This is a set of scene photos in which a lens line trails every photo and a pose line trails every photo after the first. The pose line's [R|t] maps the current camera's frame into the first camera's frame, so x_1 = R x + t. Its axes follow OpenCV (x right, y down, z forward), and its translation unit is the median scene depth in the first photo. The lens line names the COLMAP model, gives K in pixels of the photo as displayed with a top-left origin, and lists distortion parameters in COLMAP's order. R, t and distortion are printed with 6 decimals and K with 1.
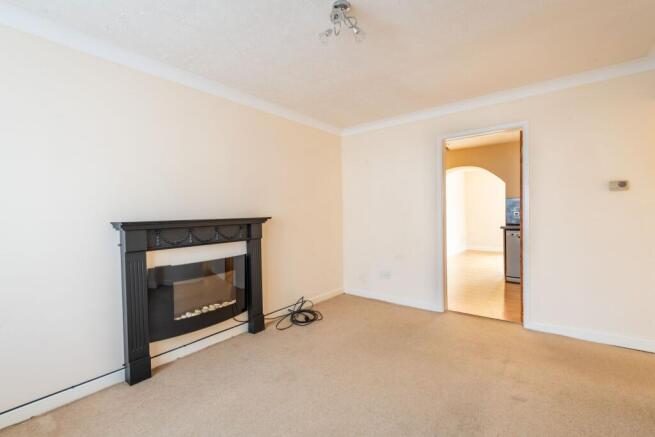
lens RADIAL K [[284.5, 0, 326.0], [0, 284.5, 218.3], [0, 0, 1]] dist [-0.004367, -0.000241]
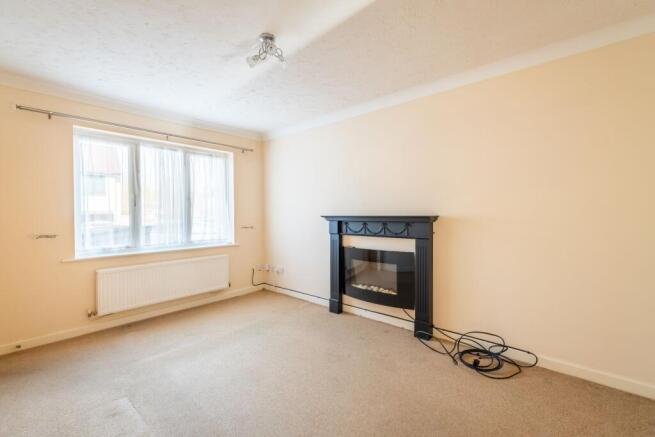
lens RADIAL K [[284.5, 0, 326.0], [0, 284.5, 215.4], [0, 0, 1]] dist [-0.004367, -0.000241]
pose [[-0.048992, 0.034594, -0.998200, 0.786724], [-0.007235, 0.999361, 0.034990, -0.038885], [0.998773, 0.008936, -0.048711, 0.825664]]
